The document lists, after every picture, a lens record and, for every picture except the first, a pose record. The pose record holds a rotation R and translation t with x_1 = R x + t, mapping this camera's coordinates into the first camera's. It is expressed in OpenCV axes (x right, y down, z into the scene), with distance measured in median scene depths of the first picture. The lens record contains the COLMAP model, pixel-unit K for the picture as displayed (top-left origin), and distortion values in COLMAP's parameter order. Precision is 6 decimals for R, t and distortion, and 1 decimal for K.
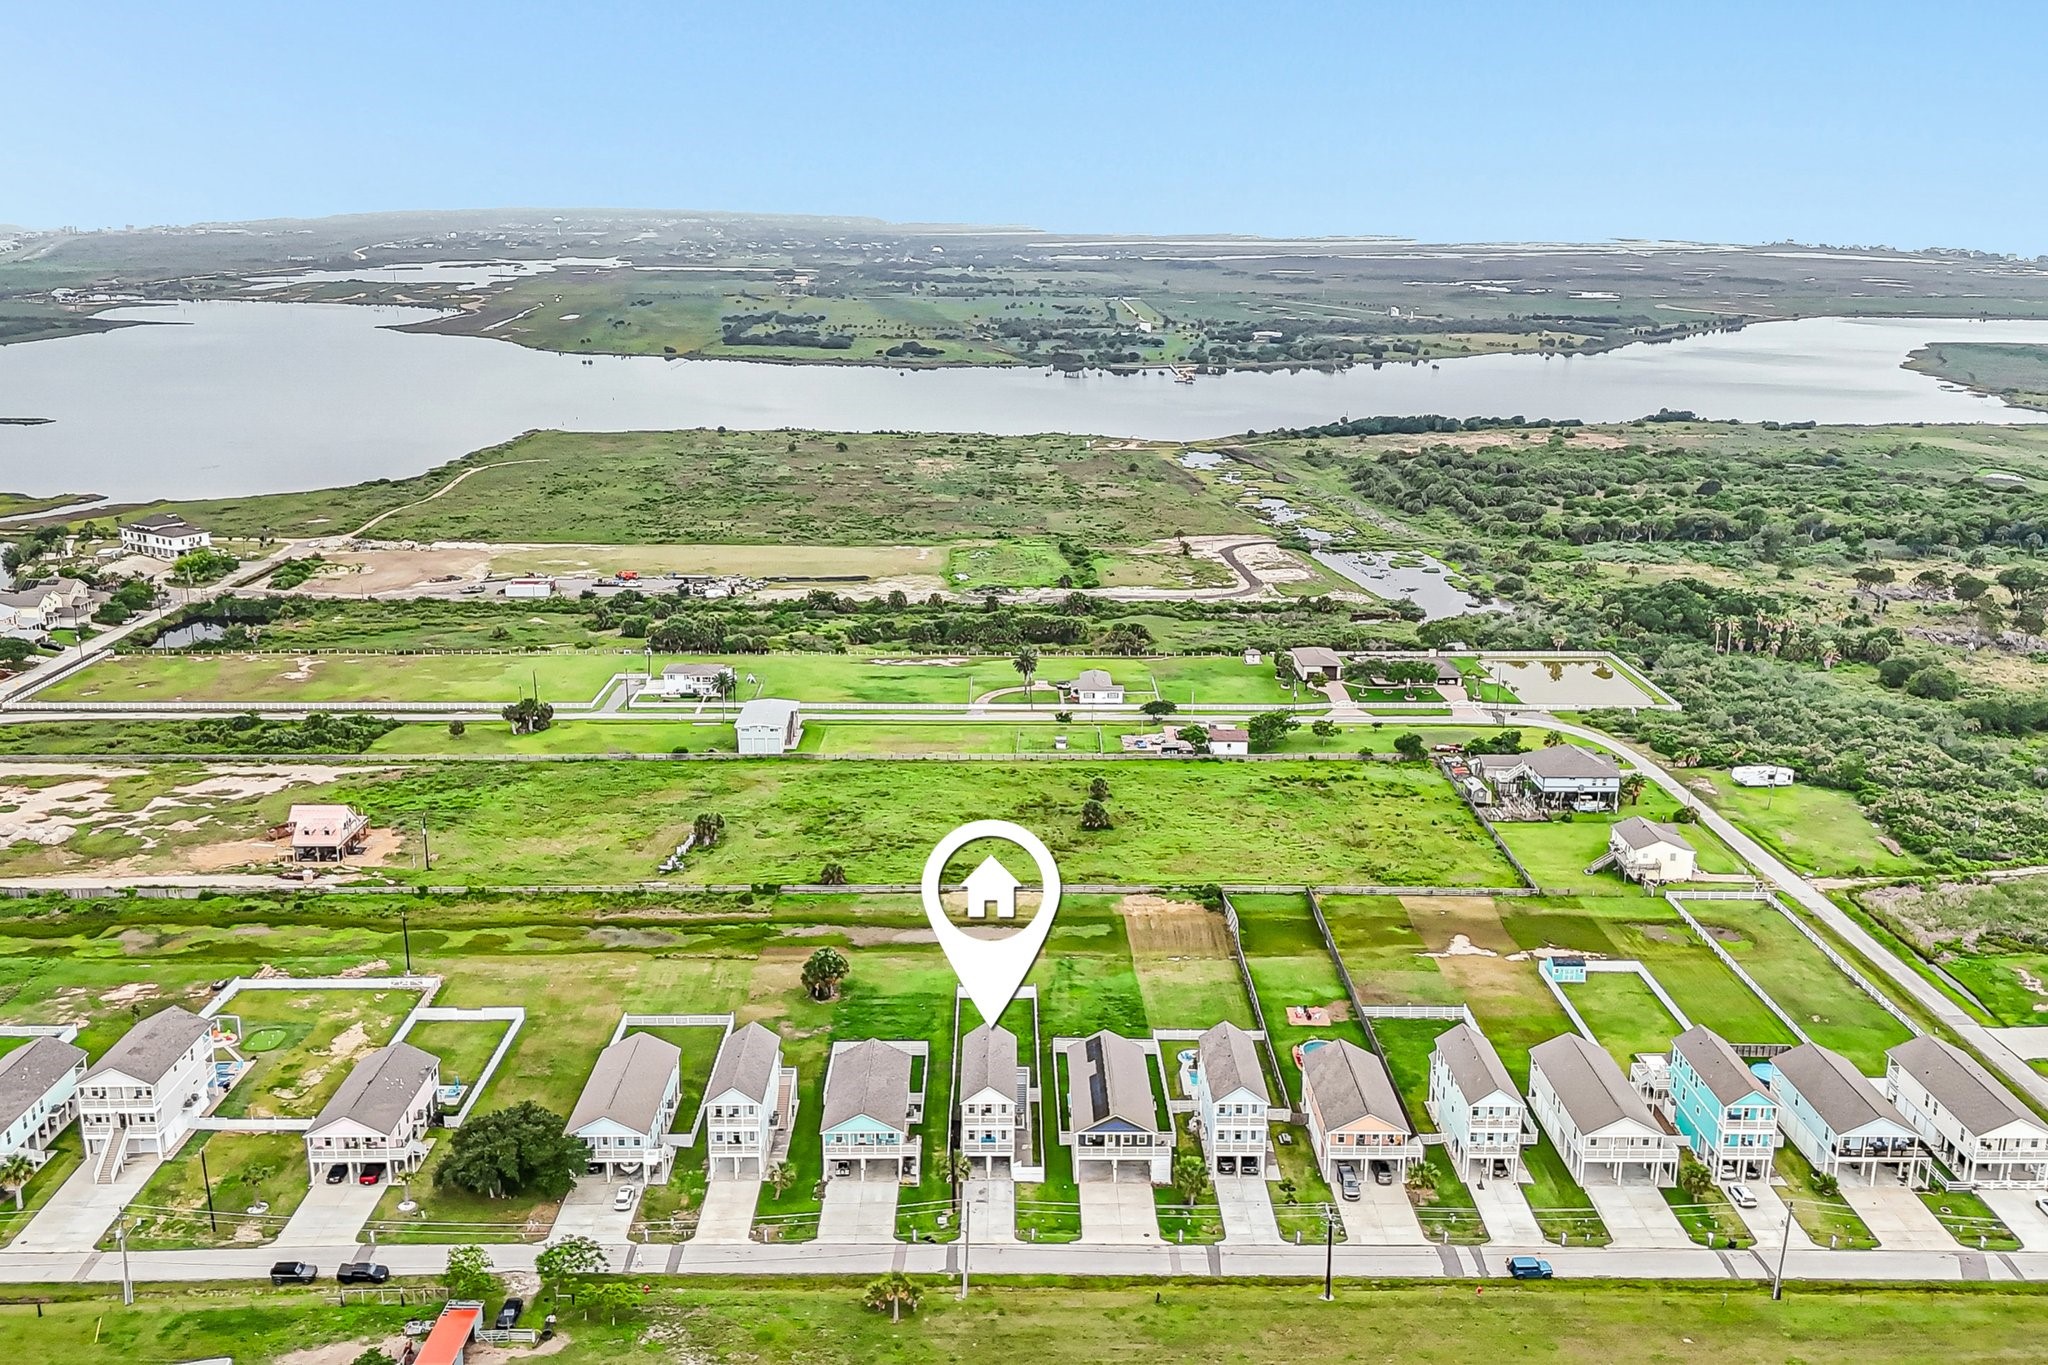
lens RADIAL K [[1777.6, 0, 1024.0], [0, 1777.6, 682.5], [0, 0, 1]] dist [0.098702, -0.148823]
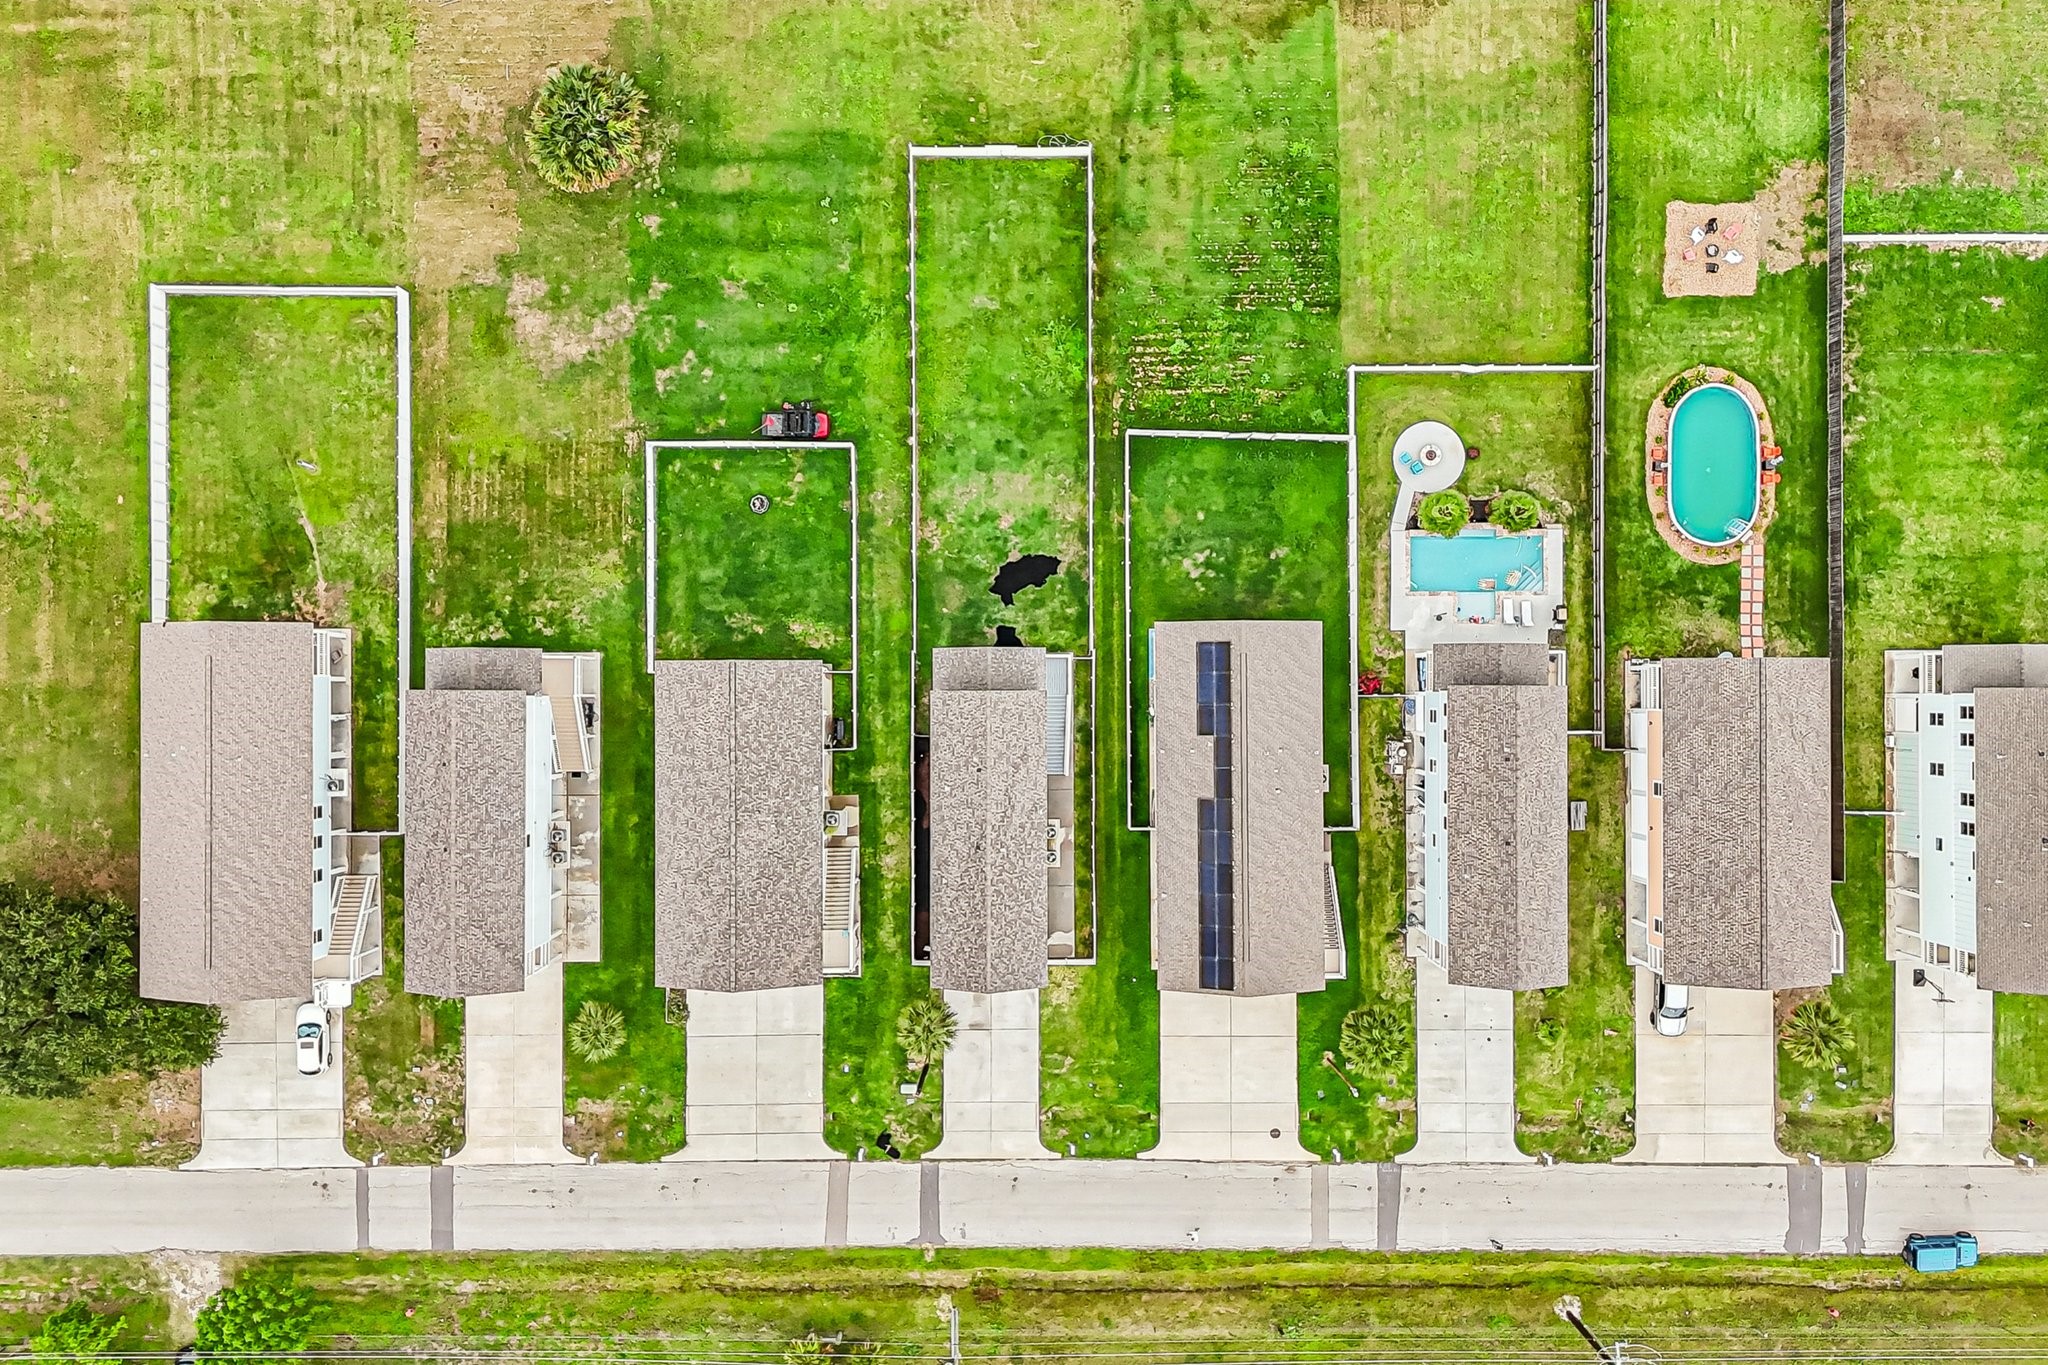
lens RADIAL K [[1777.6, 0, 1024.0], [0, 1777.6, 682.5], [0, 0, 1]] dist [0.098702, -0.148823]
pose [[0.999964, 0.008440, -0.001099, -0.009973], [-0.001196, 0.267128, 0.963660, -0.254897], [0.008427, -0.963624, 0.267128, 0.938741]]
